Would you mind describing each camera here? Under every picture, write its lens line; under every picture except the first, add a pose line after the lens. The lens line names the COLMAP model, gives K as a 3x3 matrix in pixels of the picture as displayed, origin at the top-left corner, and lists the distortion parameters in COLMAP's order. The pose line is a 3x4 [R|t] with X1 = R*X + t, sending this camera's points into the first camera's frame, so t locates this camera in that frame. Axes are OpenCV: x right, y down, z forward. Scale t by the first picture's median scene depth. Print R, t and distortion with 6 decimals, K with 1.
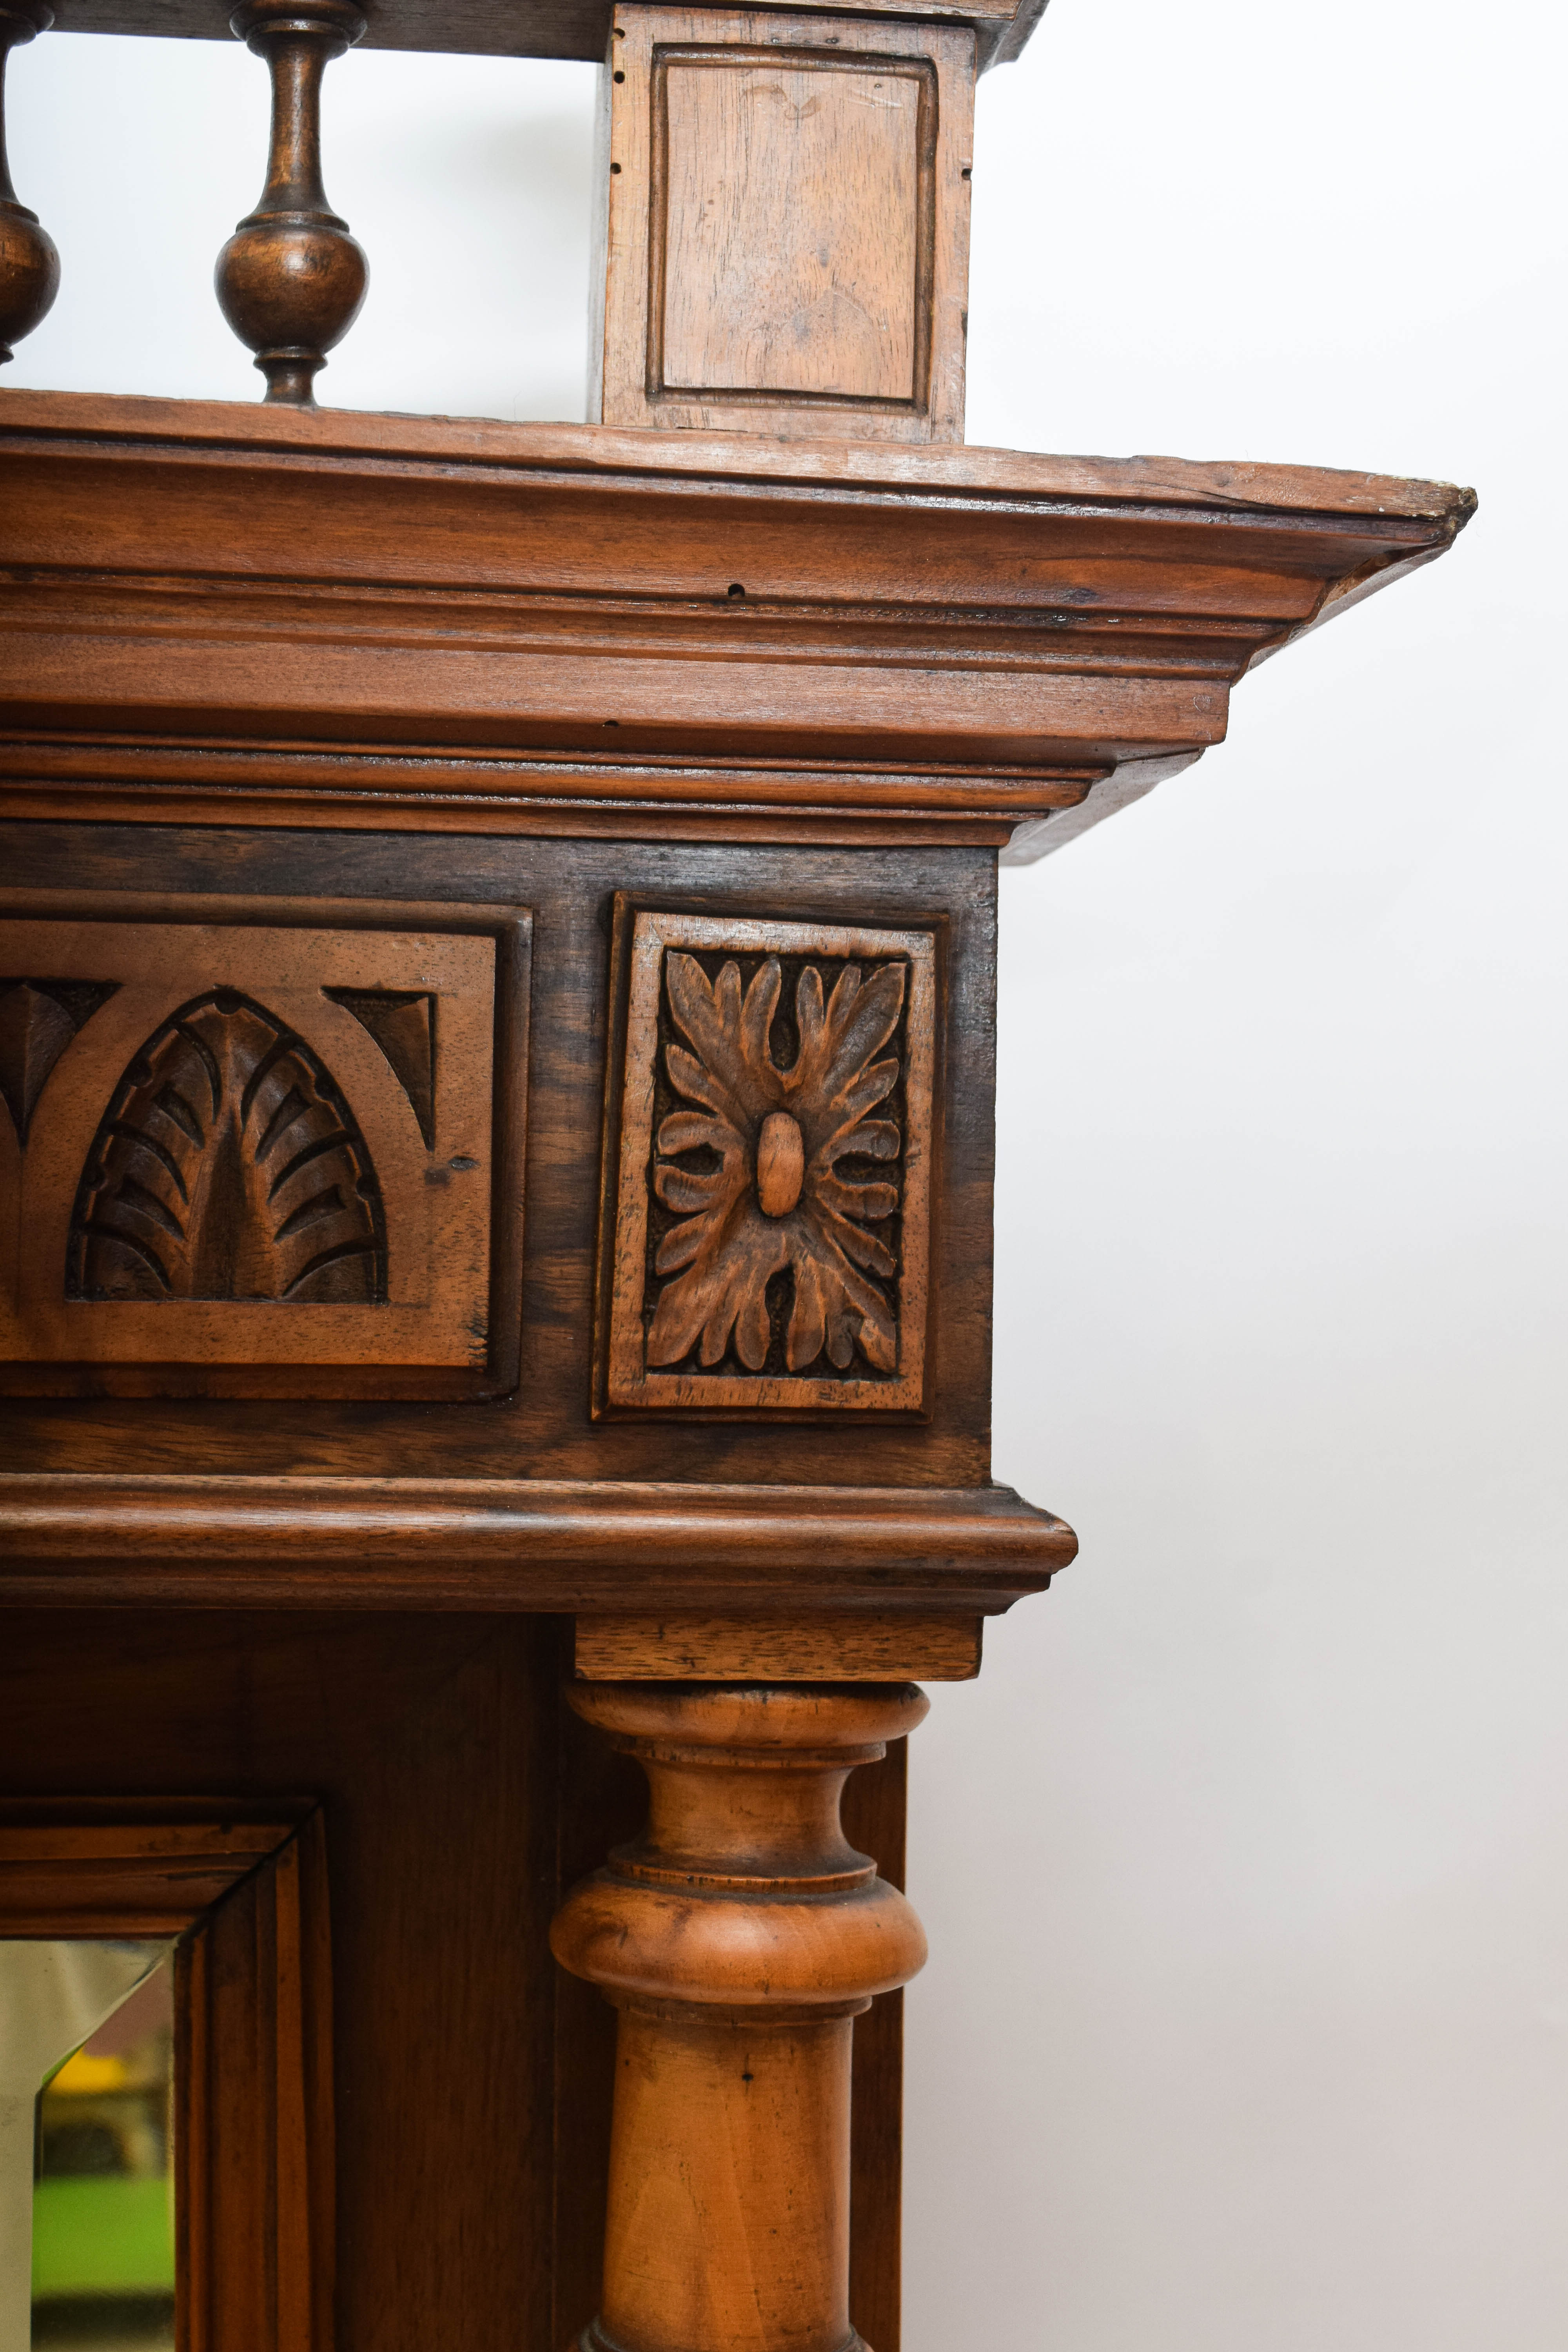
lens RADIAL K [[2890.6, 0, 786.6], [0, 2890.6, 1193.3], [0, 0, 1]] dist [-0.034318, 0.000000]
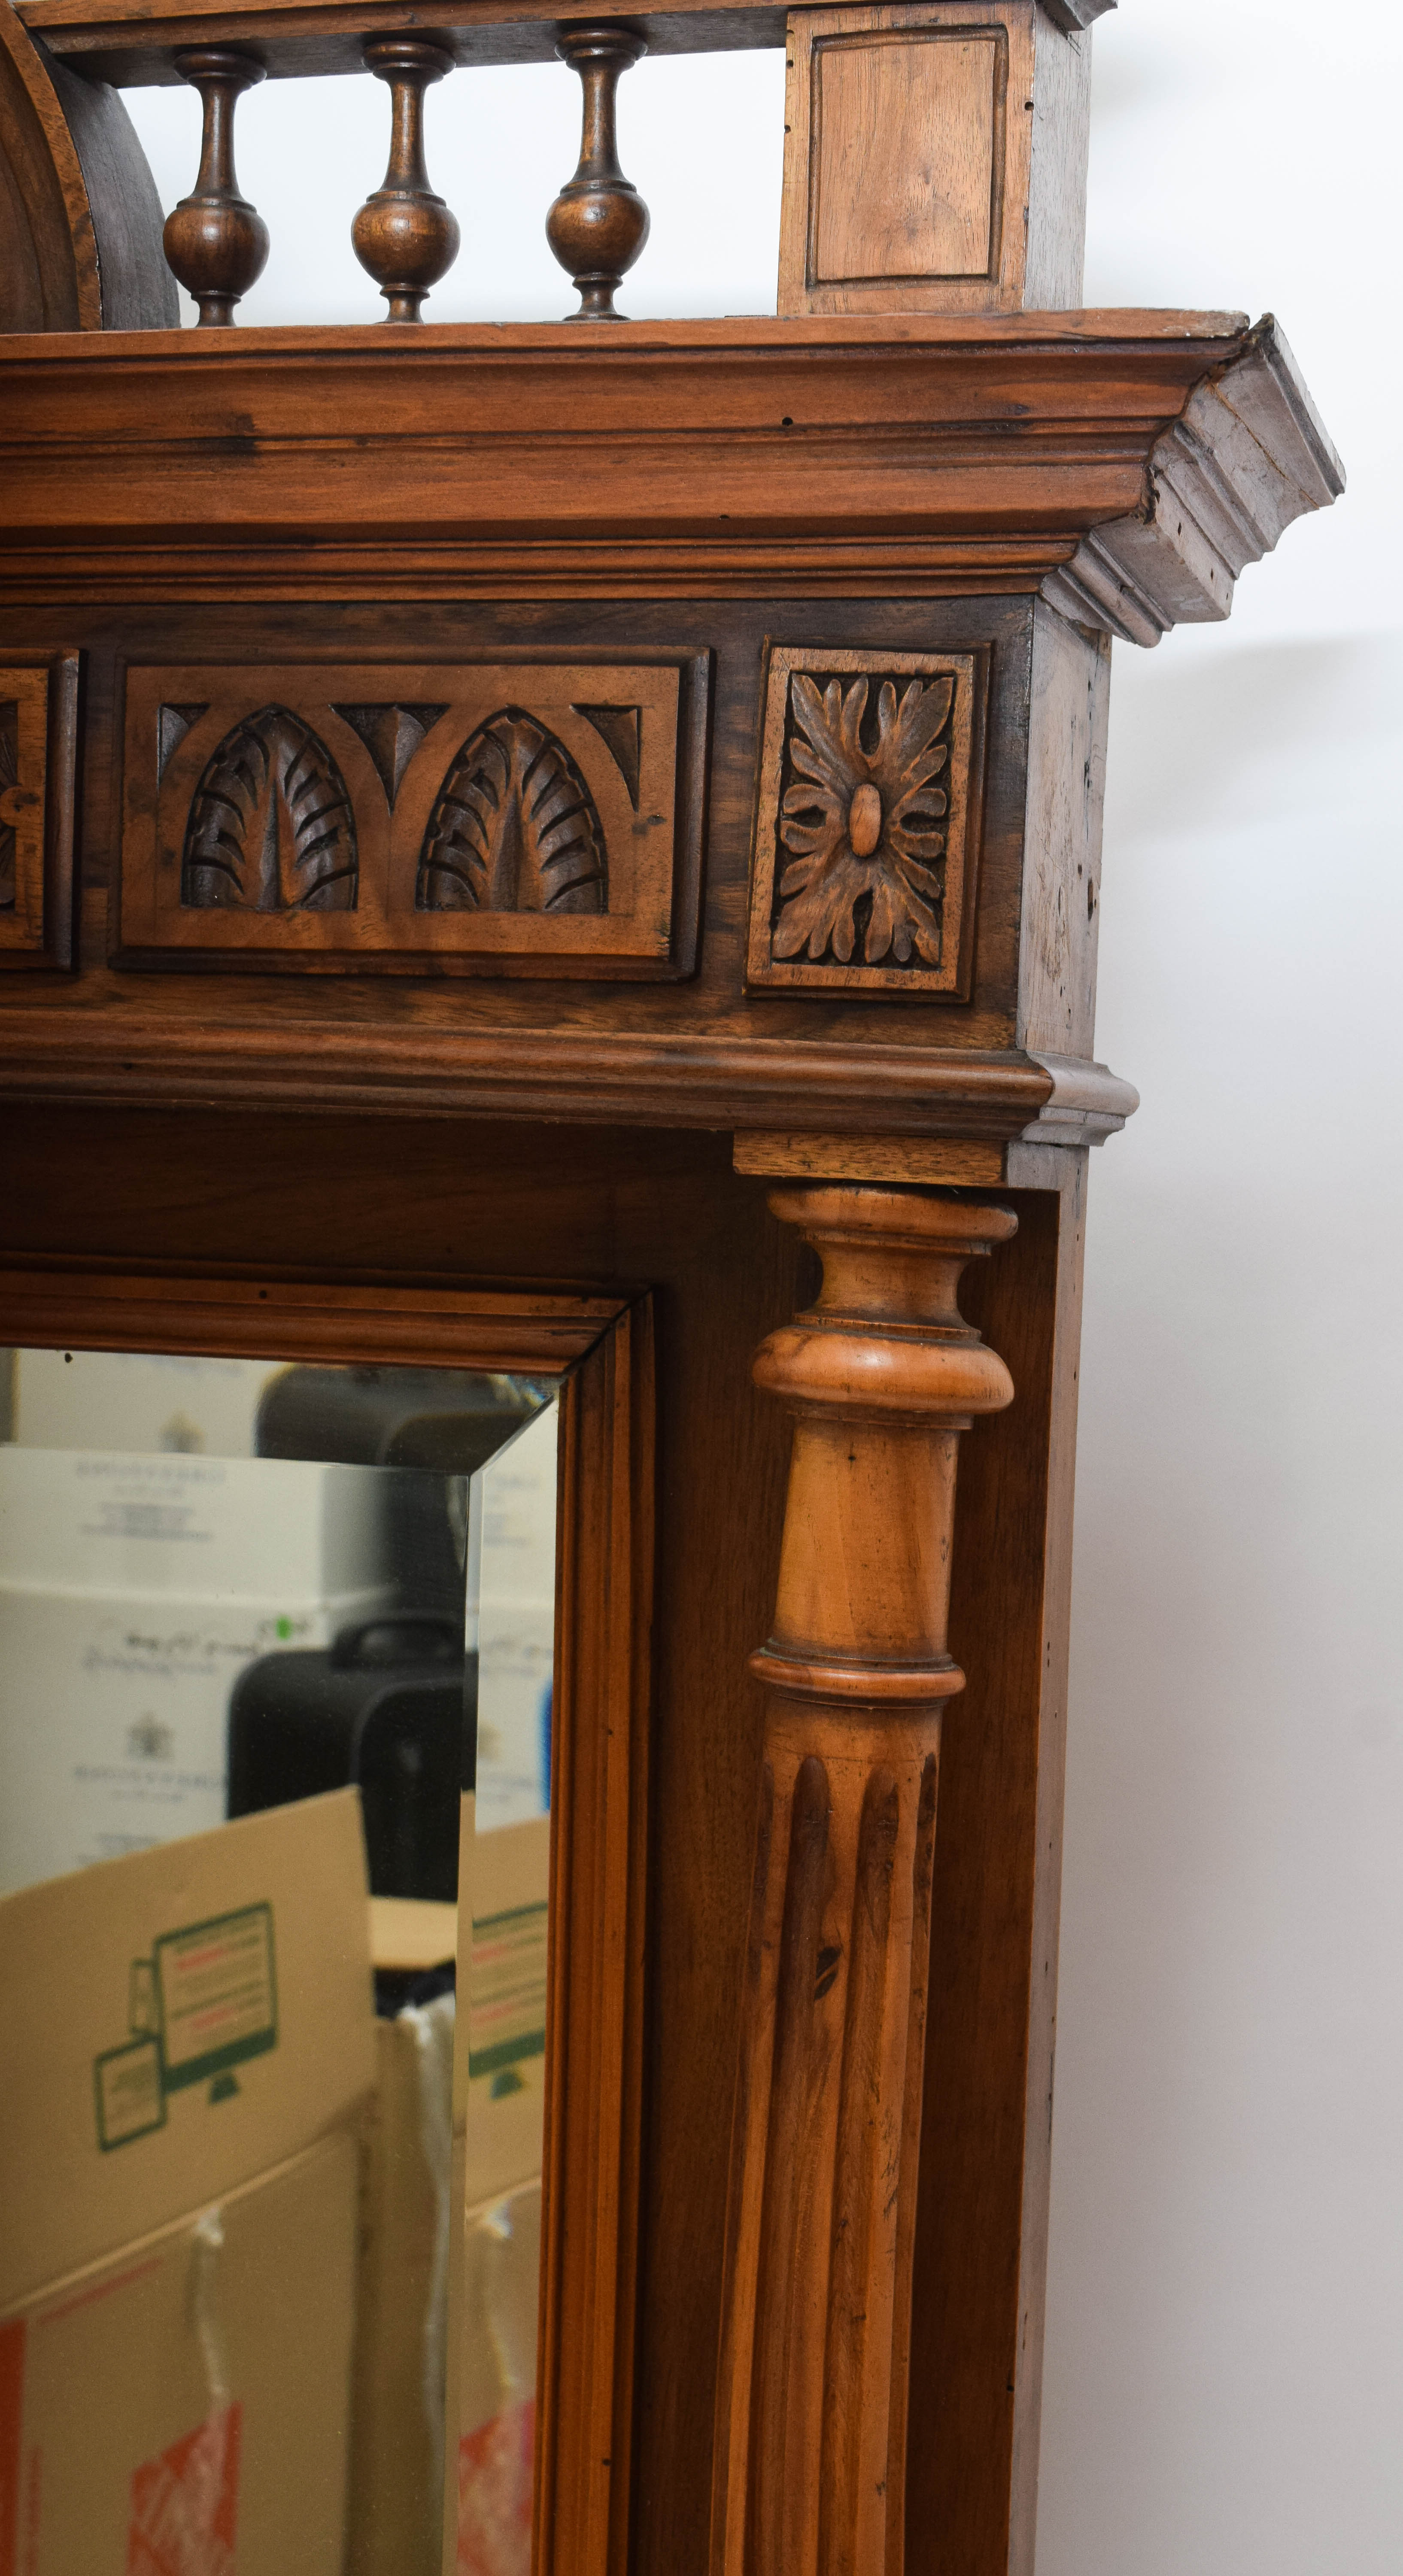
lens RADIAL K [[3201.9, 0, 876.9], [0, 3201.9, 1287.2], [0, 0, 1]] dist [-0.028537, 0.000000]
pose [[0.922086, 0.038678, -0.385048, 0.623596], [-0.018306, 0.998238, 0.056434, 0.131833], [0.386552, -0.044989, 0.921170, -0.480950]]
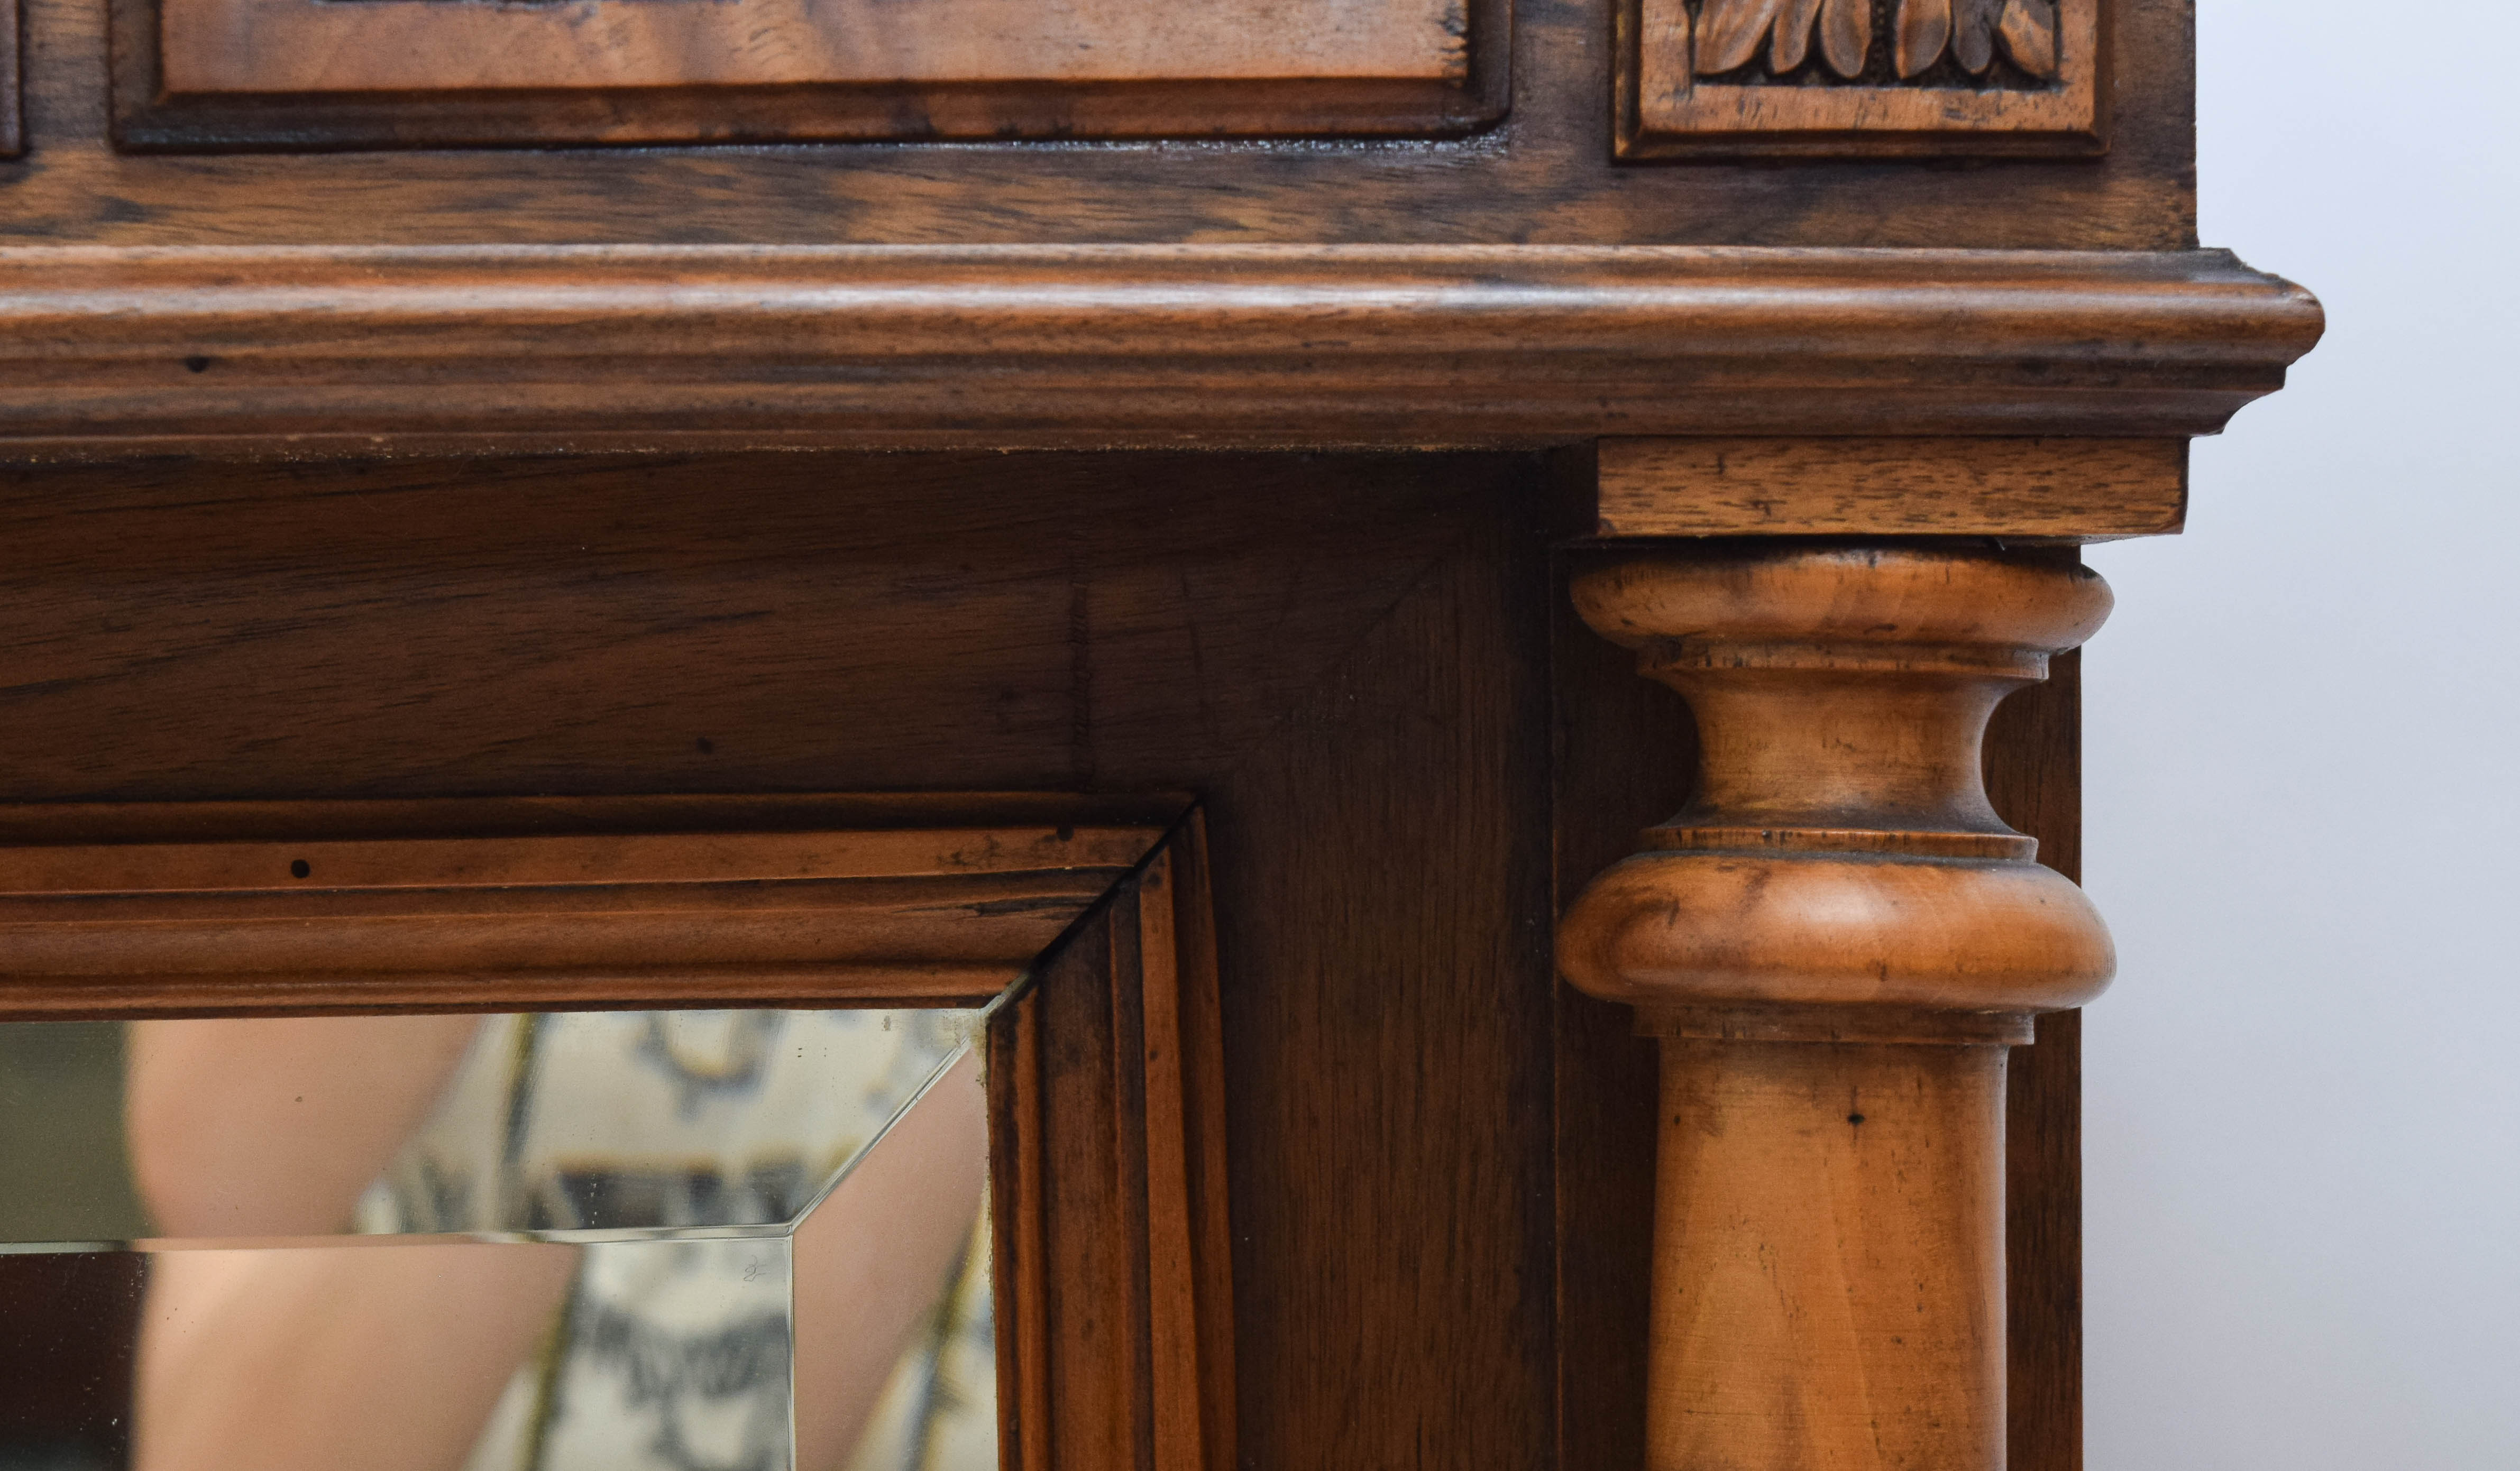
lens RADIAL K [[7057.4, 0, 1063.3], [0, 7057.4, 965.7], [0, 0, 1]] dist [-0.057254, 0.000000]
pose [[0.994694, -0.018451, -0.101205, -0.031052], [0.026380, 0.996637, 0.077575, 0.135717], [0.099434, -0.079834, 0.991836, -0.704507]]
